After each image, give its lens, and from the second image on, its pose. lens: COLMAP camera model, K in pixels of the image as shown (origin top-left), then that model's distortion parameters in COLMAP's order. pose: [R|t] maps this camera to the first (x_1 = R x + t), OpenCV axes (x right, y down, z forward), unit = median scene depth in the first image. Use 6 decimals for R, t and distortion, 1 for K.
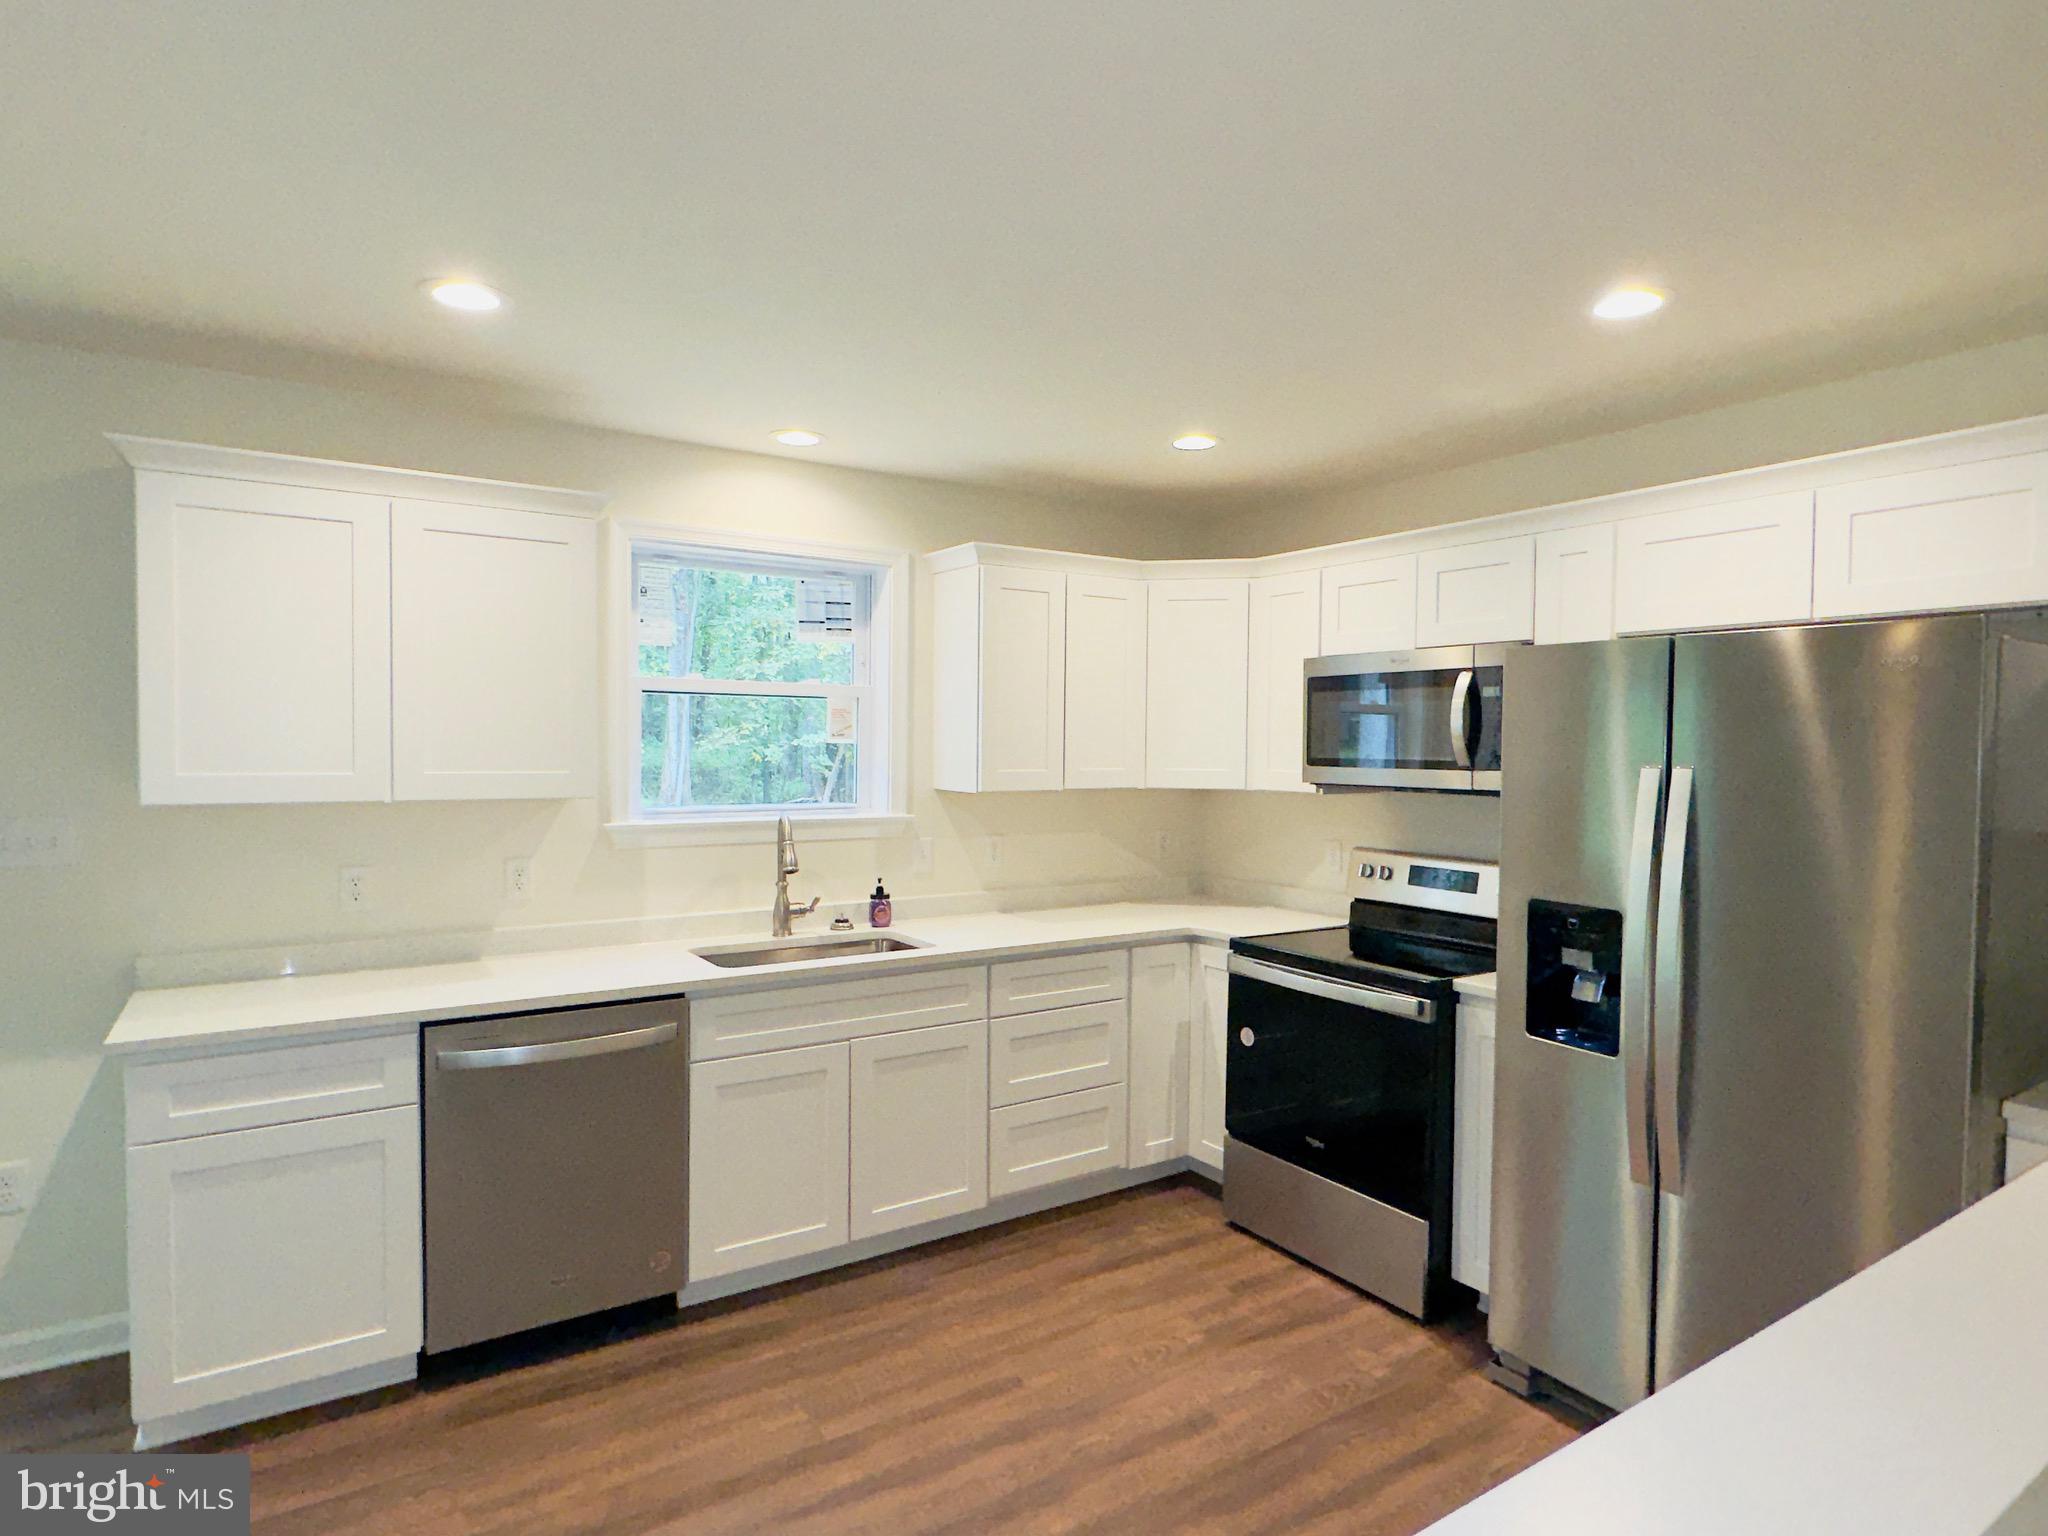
lens RADIAL K [[1119.6, 0, 1024.0], [0, 1119.6, 768.0], [0, 0, 1]] dist [-0.000192, 0.000446]
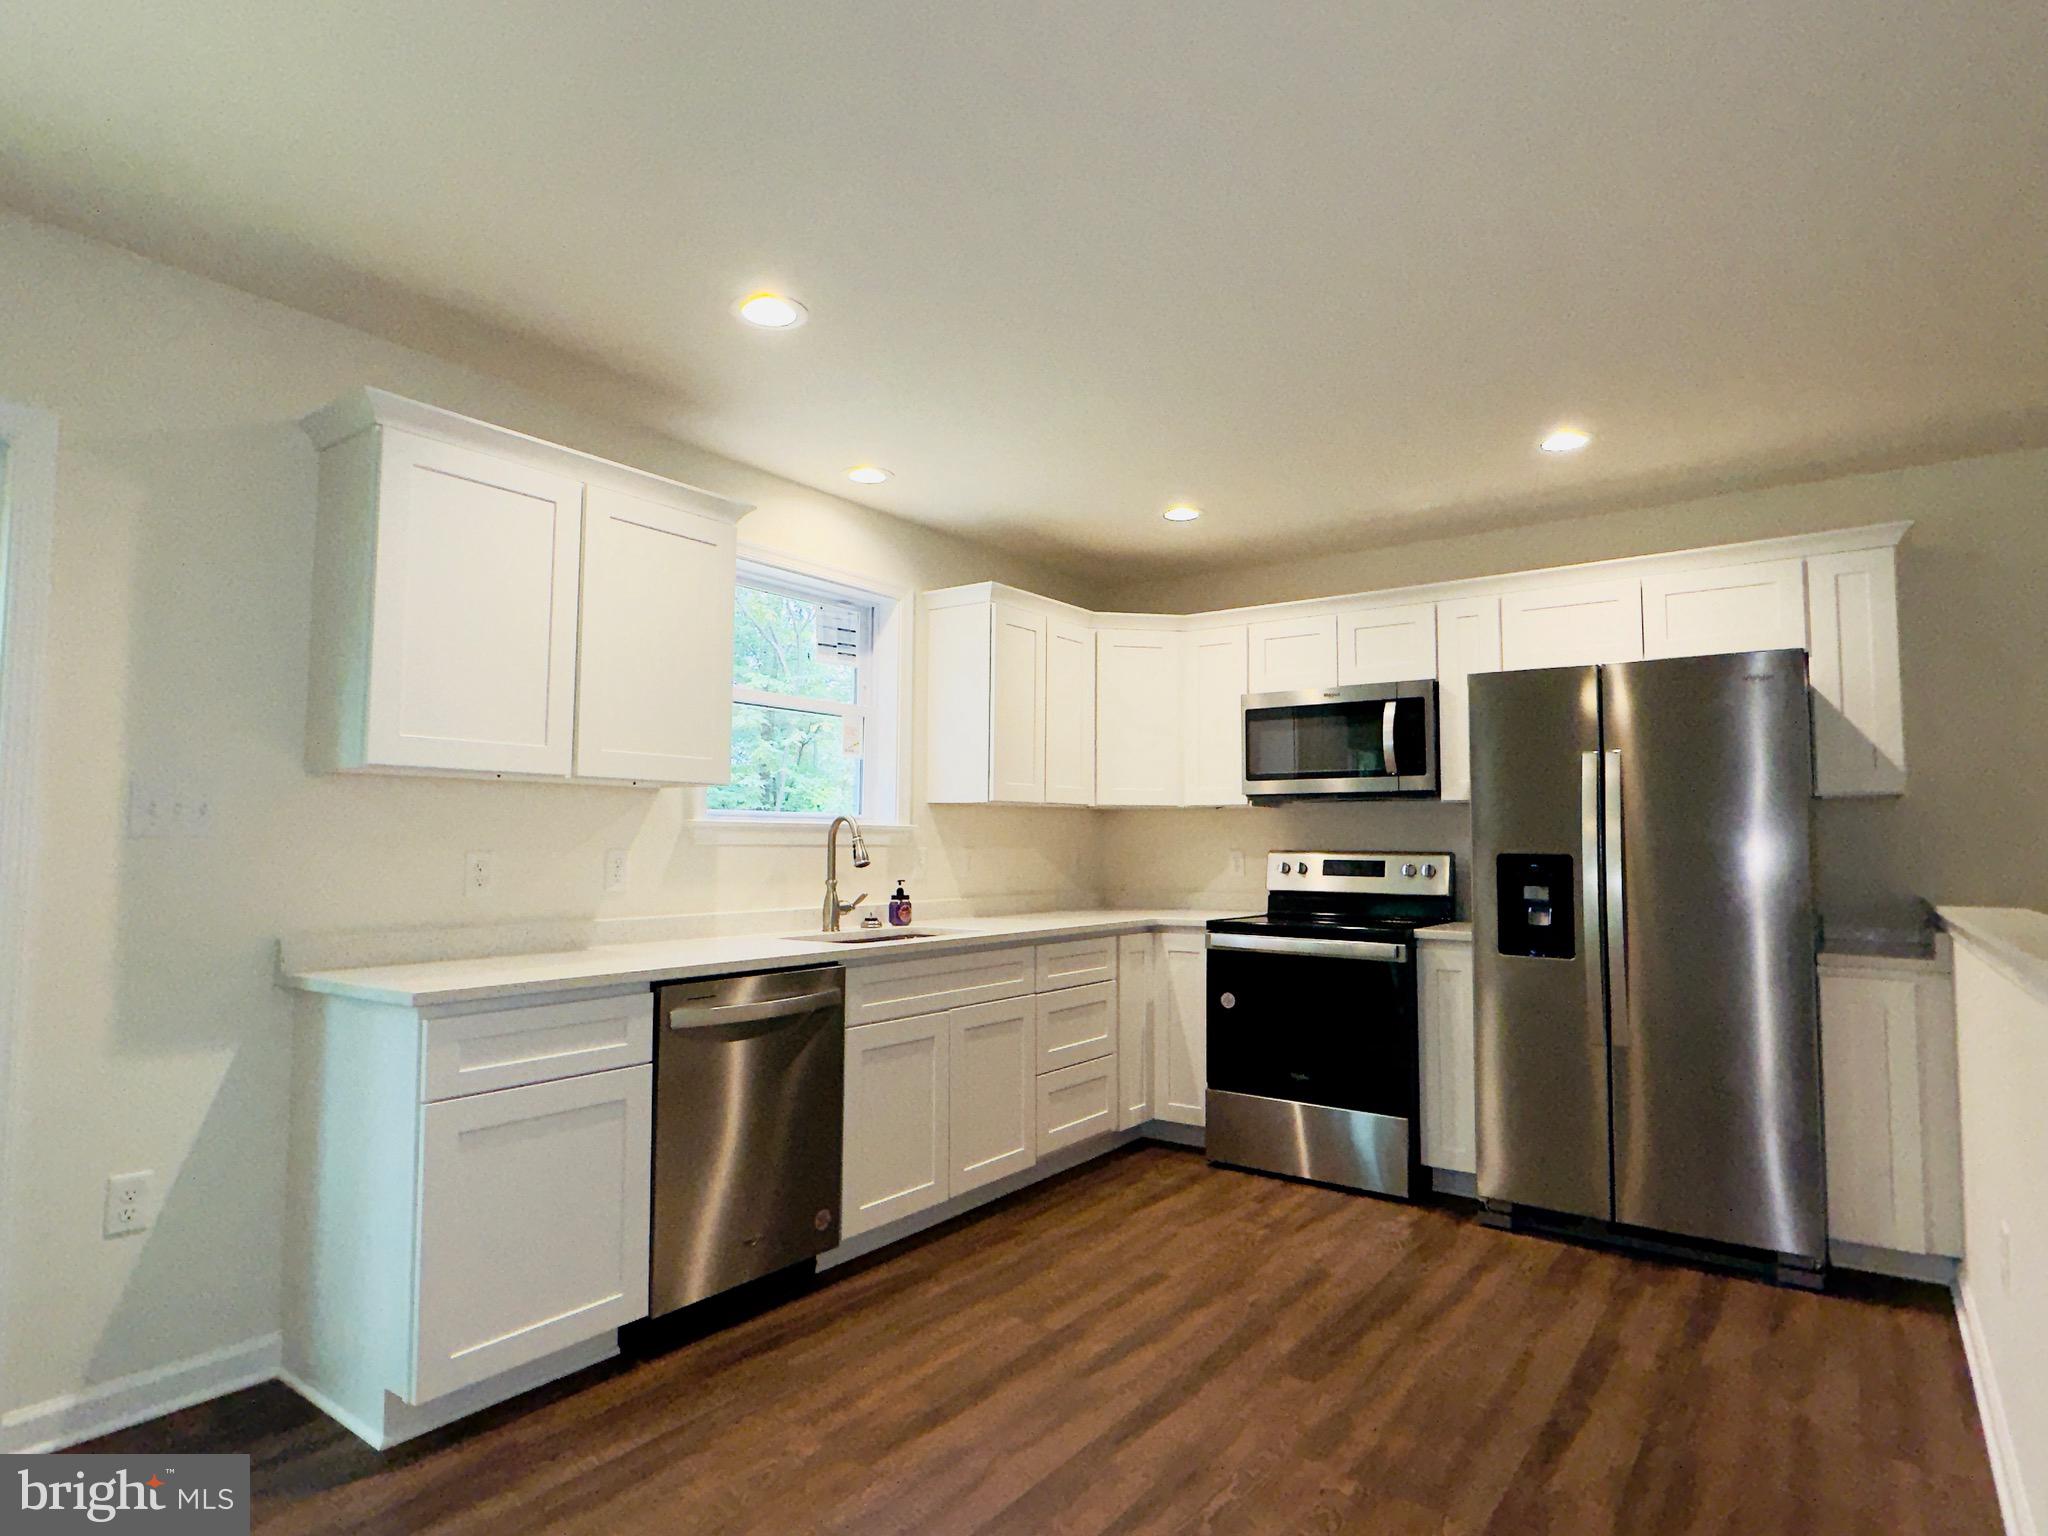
lens RADIAL K [[1116.0, 0, 1024.0], [0, 1116.0, 768.0], [0, 0, 1]] dist [0.004282, 0.000494]
pose [[0.937812, 0.018334, 0.346659, -0.467631], [0.011844, 0.996333, -0.084737, 0.098544], [-0.346941, 0.083574, 0.934156, -0.072976]]
